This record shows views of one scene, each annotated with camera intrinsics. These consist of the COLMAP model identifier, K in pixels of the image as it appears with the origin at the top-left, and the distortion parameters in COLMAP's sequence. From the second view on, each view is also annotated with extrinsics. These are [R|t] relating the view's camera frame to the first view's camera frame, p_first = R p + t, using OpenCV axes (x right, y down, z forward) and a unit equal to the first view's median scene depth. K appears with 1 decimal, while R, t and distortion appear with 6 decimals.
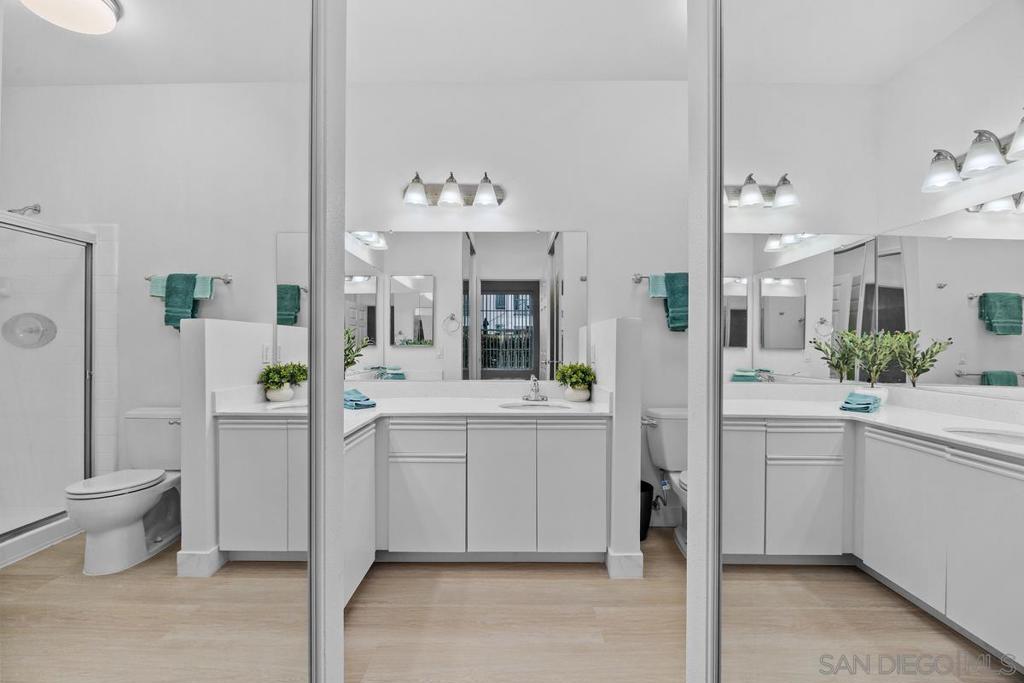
lens RADIAL K [[460.2, 0, 512.8], [0, 460.2, 343.0], [0, 0, 1]] dist [-0.004580, -0.001778]
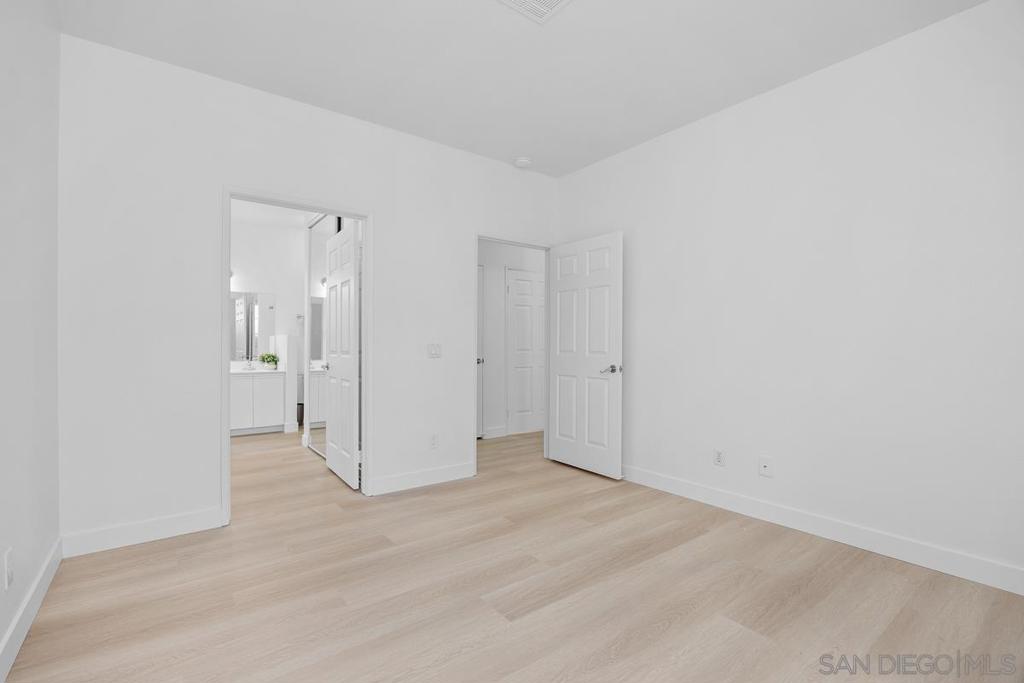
lens RADIAL K [[460.2, 0, 512.7], [0, 460.2, 345.2], [0, 0, 1]] dist [-0.004580, -0.001778]
pose [[0.799528, -0.004914, 0.600609, -0.264305], [0.003992, 0.999988, 0.002867, 0.004738], [-0.600616, 0.000106, 0.799538, -1.534365]]
